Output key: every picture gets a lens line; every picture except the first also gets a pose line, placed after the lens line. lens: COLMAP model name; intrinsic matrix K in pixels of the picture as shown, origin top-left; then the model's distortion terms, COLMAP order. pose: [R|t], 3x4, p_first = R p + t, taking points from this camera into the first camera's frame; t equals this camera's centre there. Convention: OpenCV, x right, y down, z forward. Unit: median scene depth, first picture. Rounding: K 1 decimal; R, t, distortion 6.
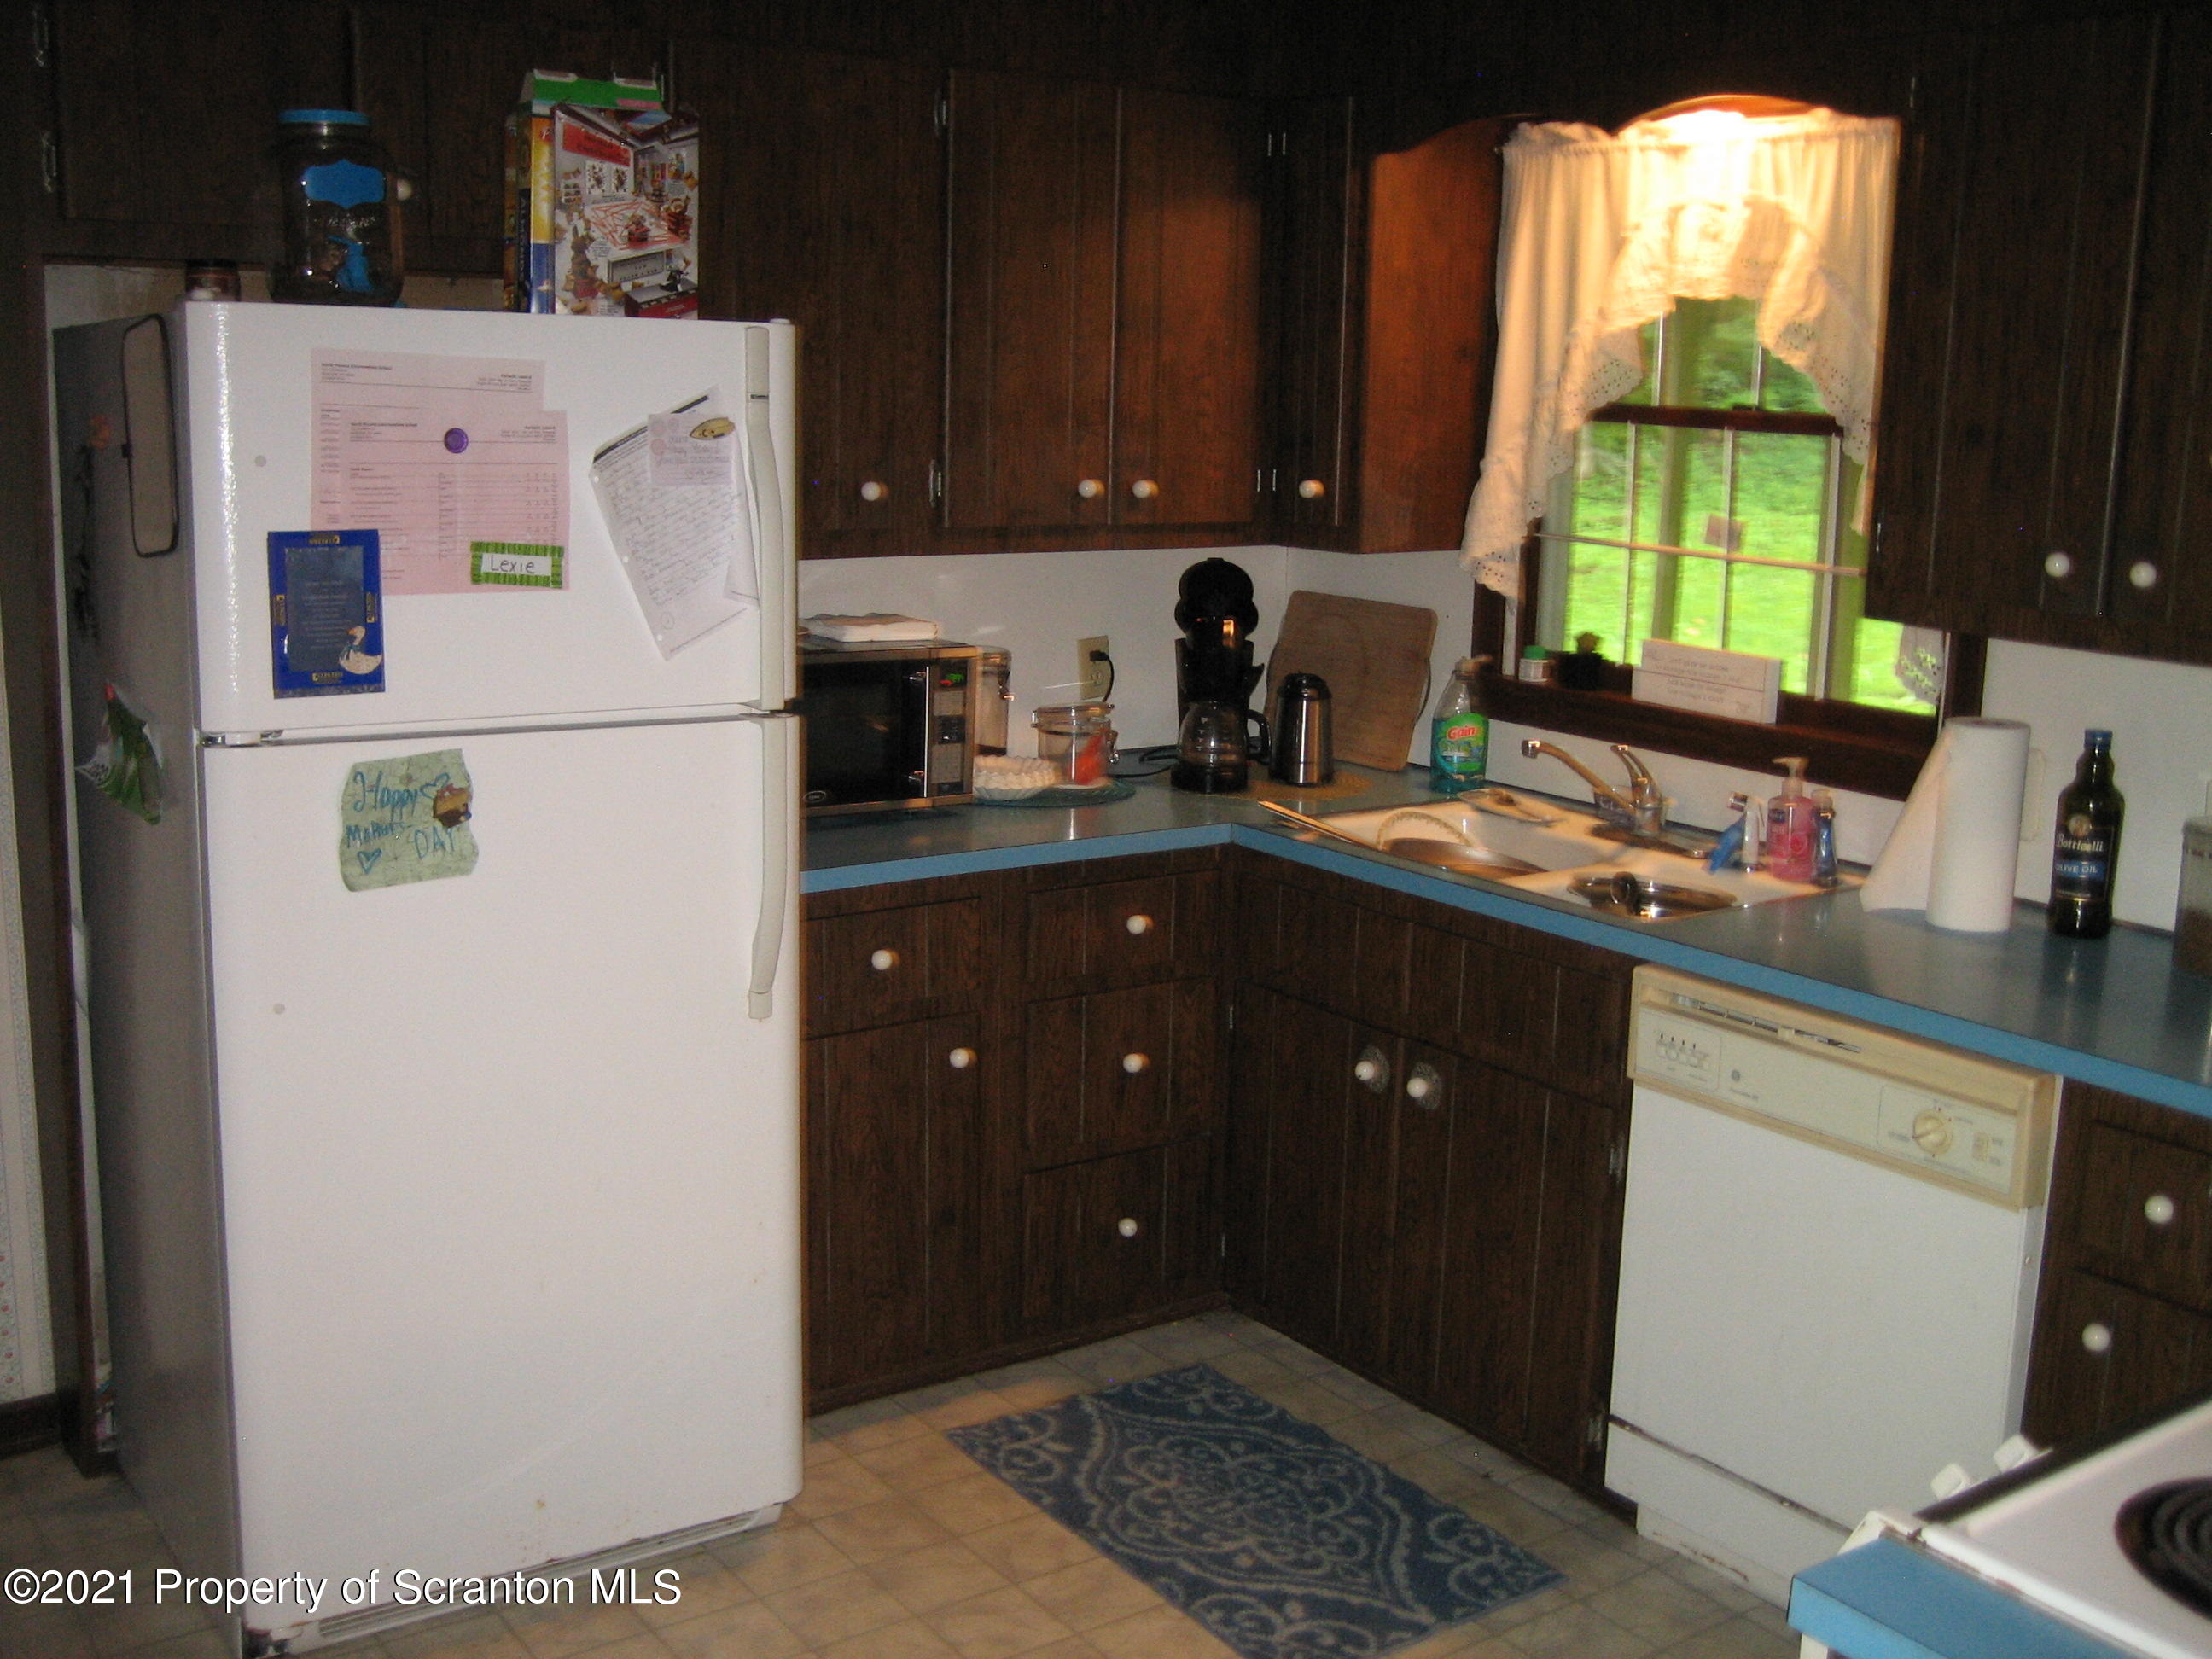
lens RADIAL K [[2301.6, 0, 1059.4], [0, 2301.6, 778.7], [0, 0, 1]] dist [-0.078283, 0.000000]
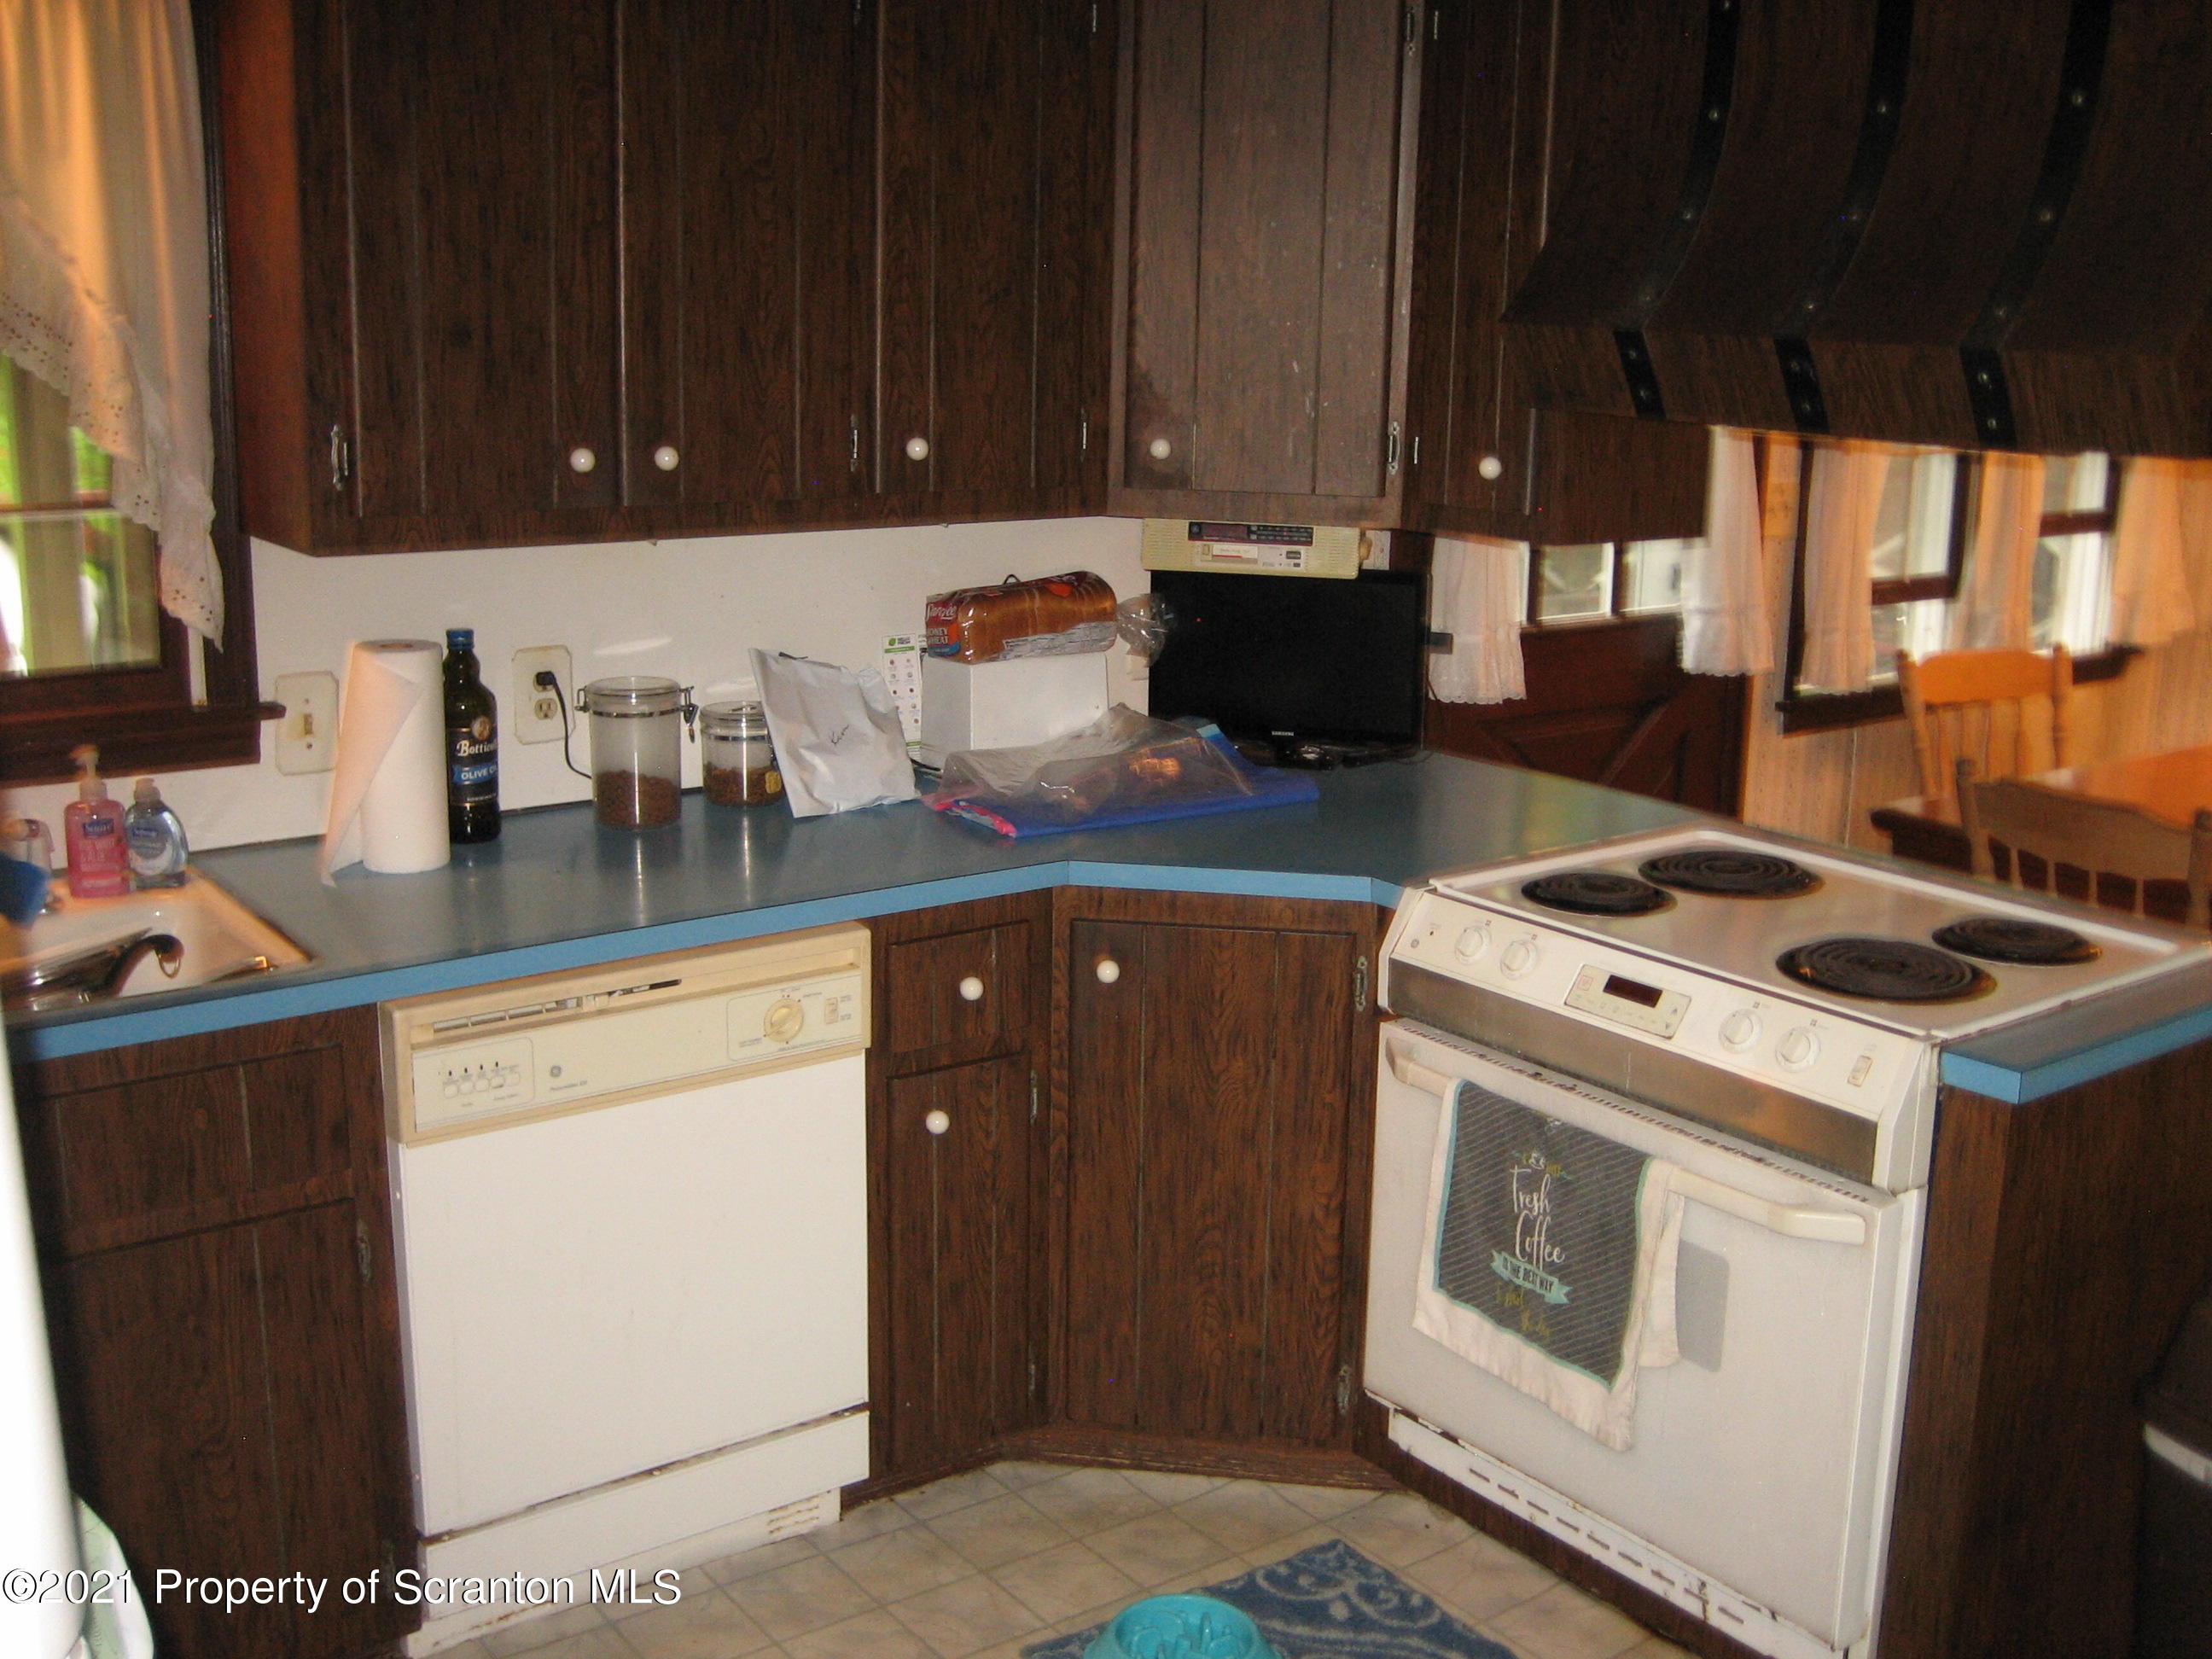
lens RADIAL K [[2301.6, 0, 1056.2], [0, 2301.6, 849.9], [0, 0, 1]] dist [-0.078283, 0.000000]
pose [[-0.004036, -0.256595, 0.966511, -0.544290], [0.170177, 0.952244, 0.253518, -0.144878], [-0.985405, 0.165502, 0.039823, 0.758133]]
